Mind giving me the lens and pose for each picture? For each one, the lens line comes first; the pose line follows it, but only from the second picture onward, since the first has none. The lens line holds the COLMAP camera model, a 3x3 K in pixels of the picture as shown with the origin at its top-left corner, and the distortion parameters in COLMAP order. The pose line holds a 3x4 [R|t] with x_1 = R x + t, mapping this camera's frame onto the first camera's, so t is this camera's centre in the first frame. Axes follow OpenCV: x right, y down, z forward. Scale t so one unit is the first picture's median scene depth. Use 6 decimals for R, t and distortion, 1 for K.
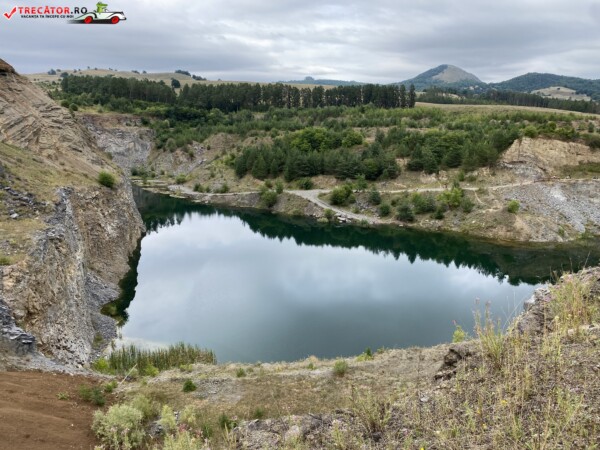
lens RADIAL K [[457.7, 0, 293.7], [0, 457.7, 225.4], [0, 0, 1]] dist [0.048311, -0.053109]
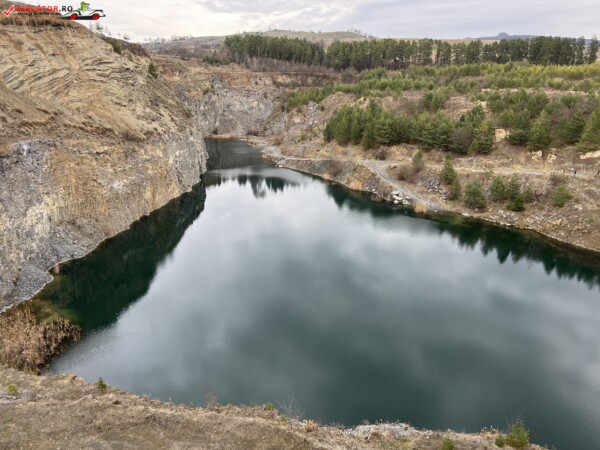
lens RADIAL K [[451.7, 0, 296.3], [0, 451.7, 231.4], [0, 0, 1]] dist [0.049853, -0.050058]
pose [[0.929918, 0.127406, -0.344994, 0.216163], [-0.094549, 0.989366, 0.110522, -0.026626], [0.355406, -0.070157, 0.932075, 0.142934]]
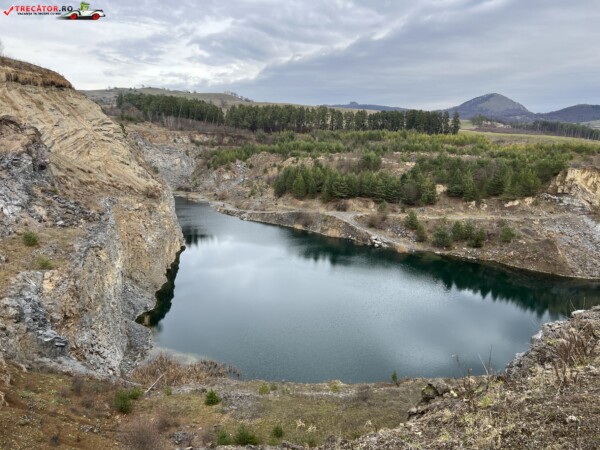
lens RADIAL K [[452.4, 0, 300.4], [0, 452.4, 232.4], [0, 0, 1]] dist [0.050290, -0.049119]
pose [[0.996341, 0.050581, -0.068886, 0.004567], [-0.052574, 0.998241, -0.027420, 0.000347], [0.067378, 0.030942, 0.997248, 0.002682]]
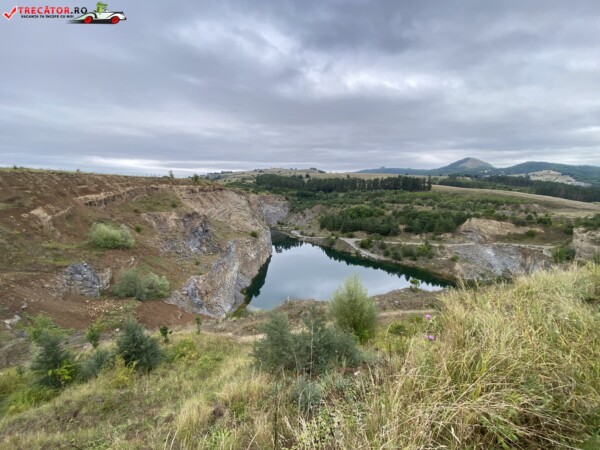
lens RADIAL K [[242.4, 0, 298.4], [0, 242.4, 226.8], [0, 0, 1]] dist [0.050899, -0.043911]
pose [[0.954821, 0.042373, -0.294146, 0.135258], [-0.063193, 0.996096, -0.061637, -0.053606], [0.290385, 0.077441, 0.953771, -0.104723]]
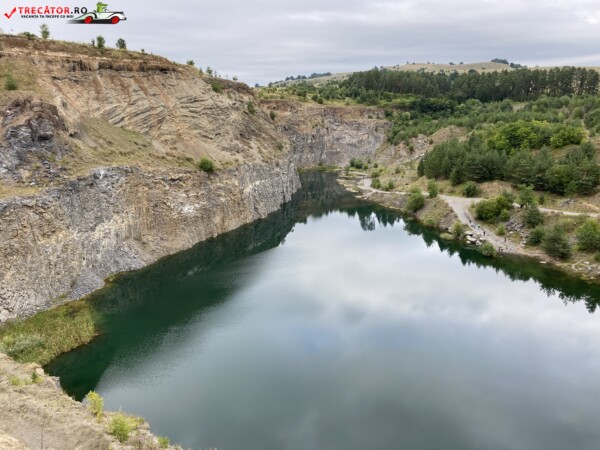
lens RADIAL K [[457.7, 0, 293.7], [0, 457.7, 225.4], [0, 0, 1]] dist [0.048311, -0.053109]
pose [[0.780146, 0.152003, -0.606850, 0.323814], [-0.143639, 0.987640, 0.062725, -0.040093], [0.608884, 0.038233, 0.792337, 0.194205]]
